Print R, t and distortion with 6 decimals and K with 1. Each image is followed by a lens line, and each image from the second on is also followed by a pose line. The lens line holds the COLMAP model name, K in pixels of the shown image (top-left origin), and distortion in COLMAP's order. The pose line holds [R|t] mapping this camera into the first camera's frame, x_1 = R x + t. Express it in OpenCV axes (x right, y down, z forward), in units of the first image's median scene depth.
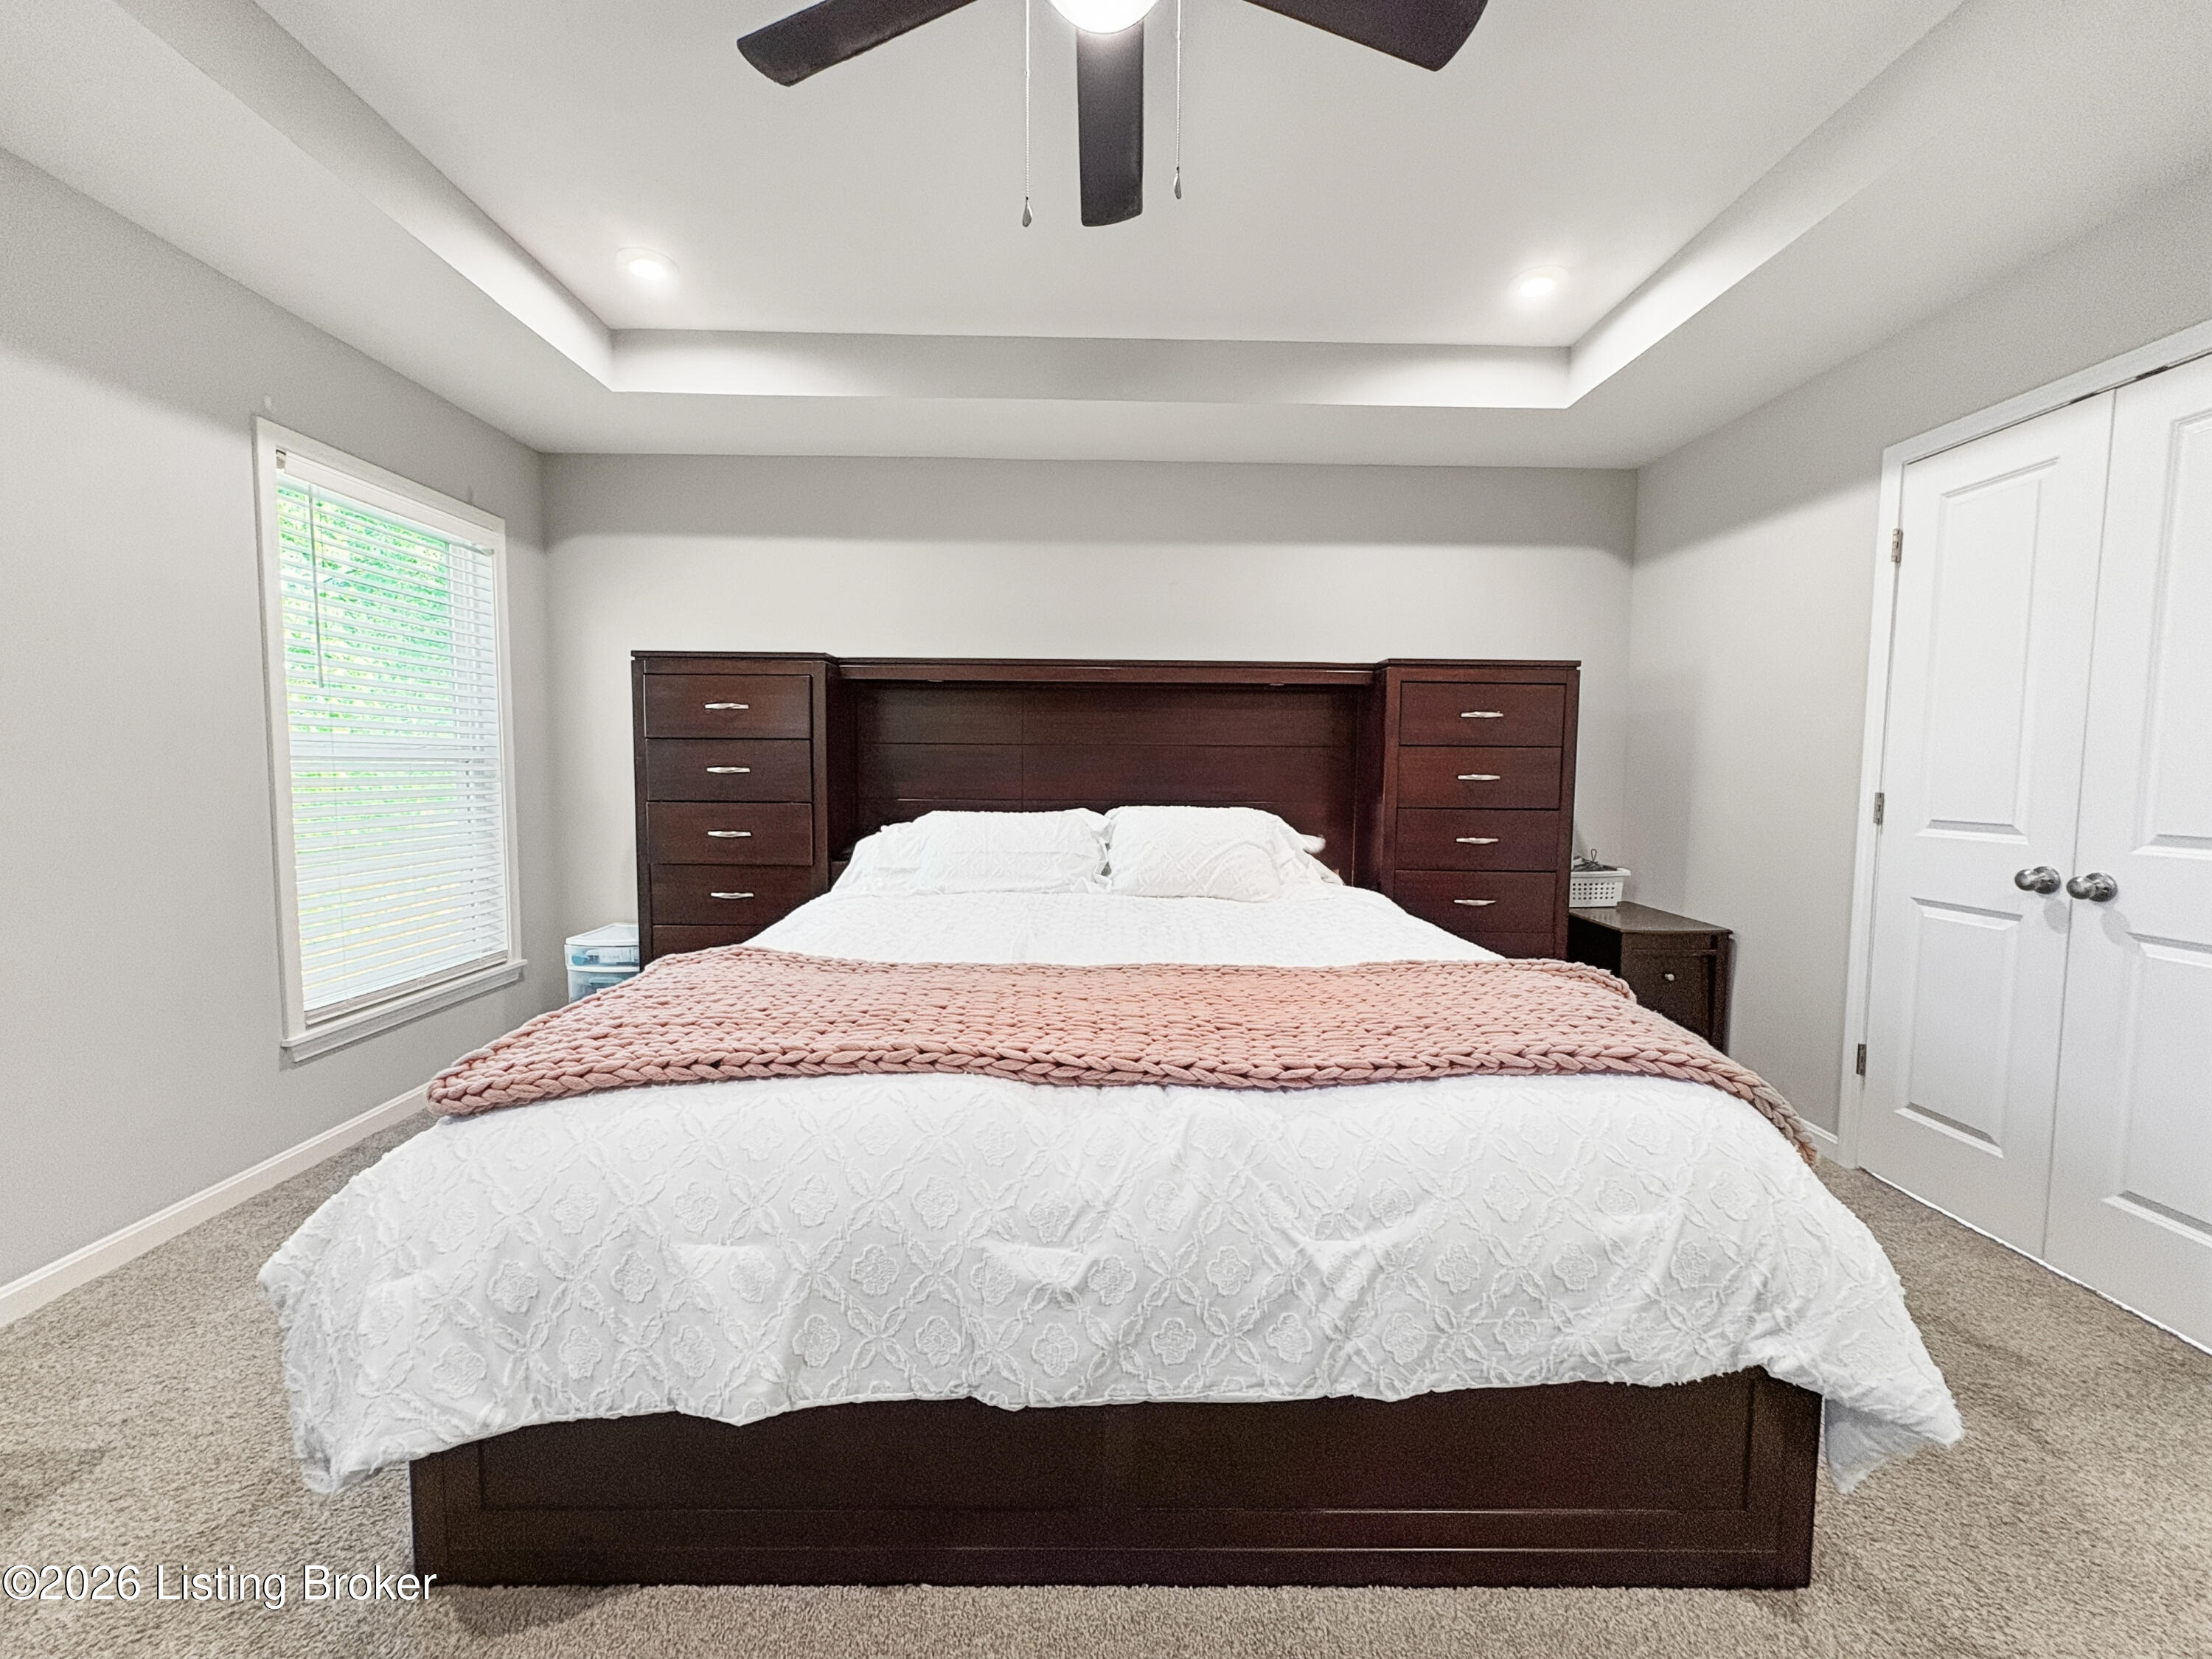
lens RADIAL K [[886.7, 0, 1108.0], [0, 886.7, 821.5], [0, 0, 1]] dist [0.000106, 0.000279]
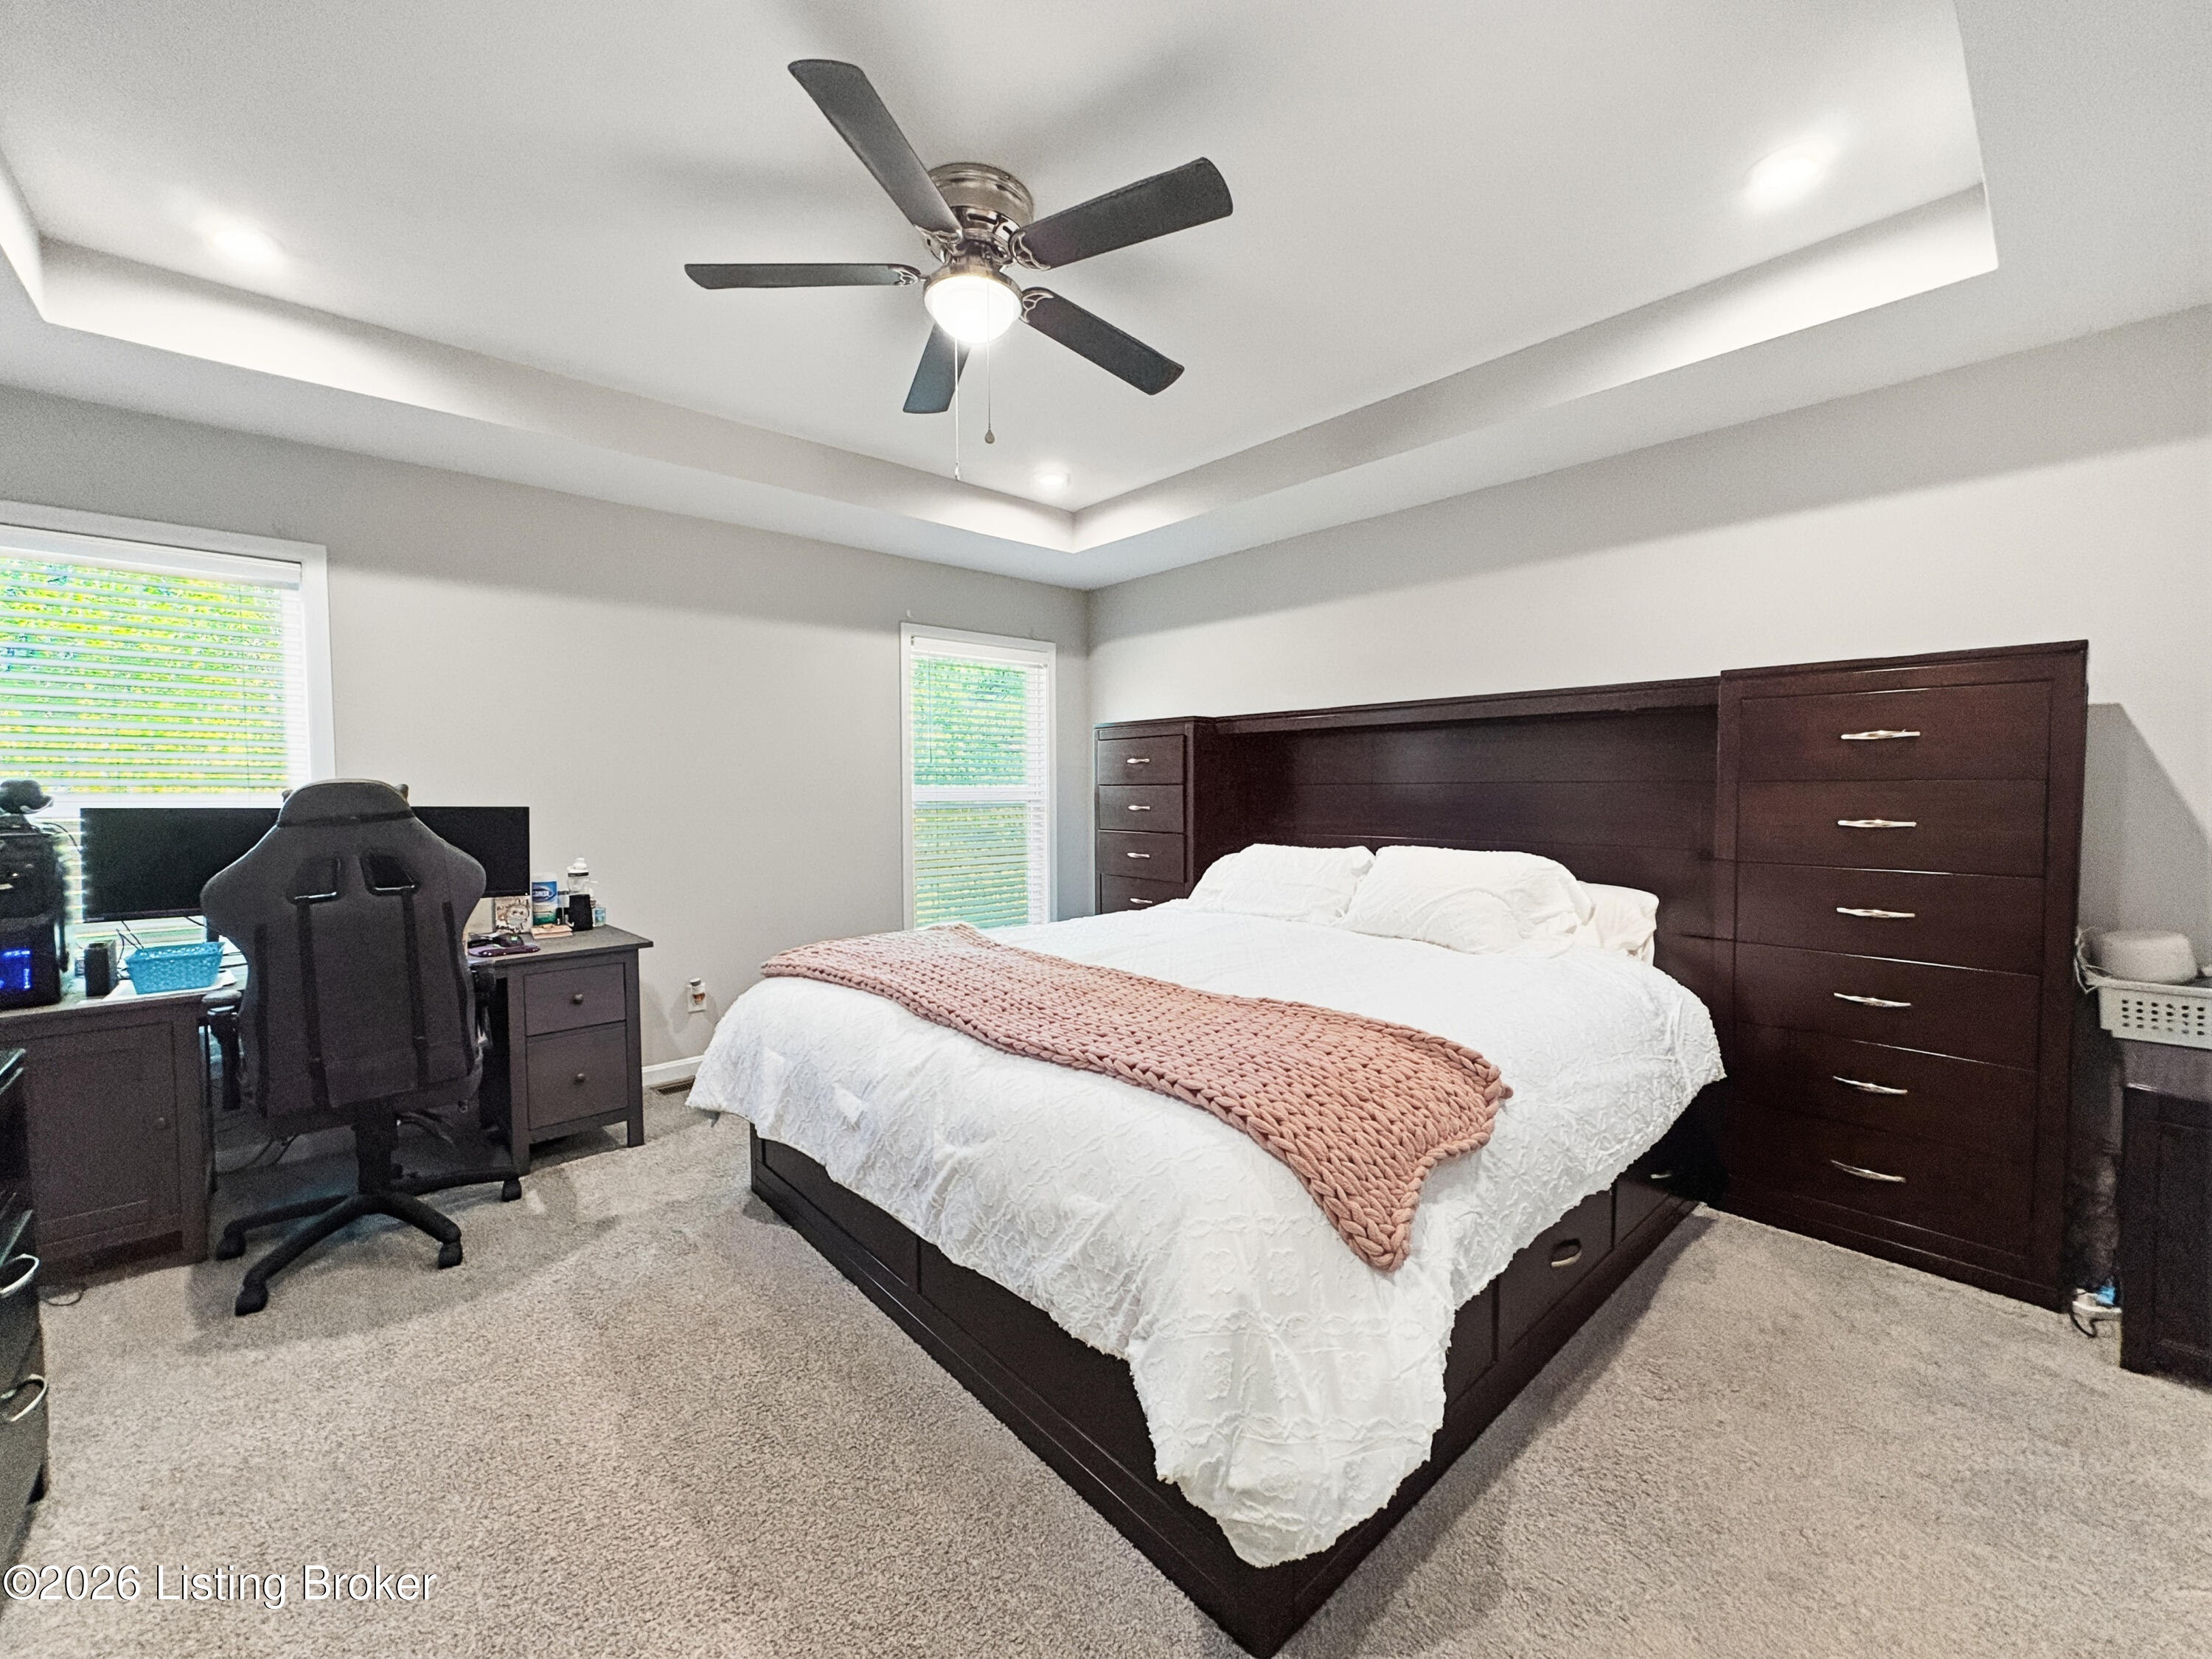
lens RADIAL K [[883.8, 0, 1106.5], [0, 883.8, 827.1], [0, 0, 1]] dist [0.000161, 0.000060]
pose [[0.658827, 0.022290, -0.751964, 0.702514], [-0.037157, 0.999305, -0.002933, -0.028799], [0.751377, 0.029873, 0.659197, 0.096314]]
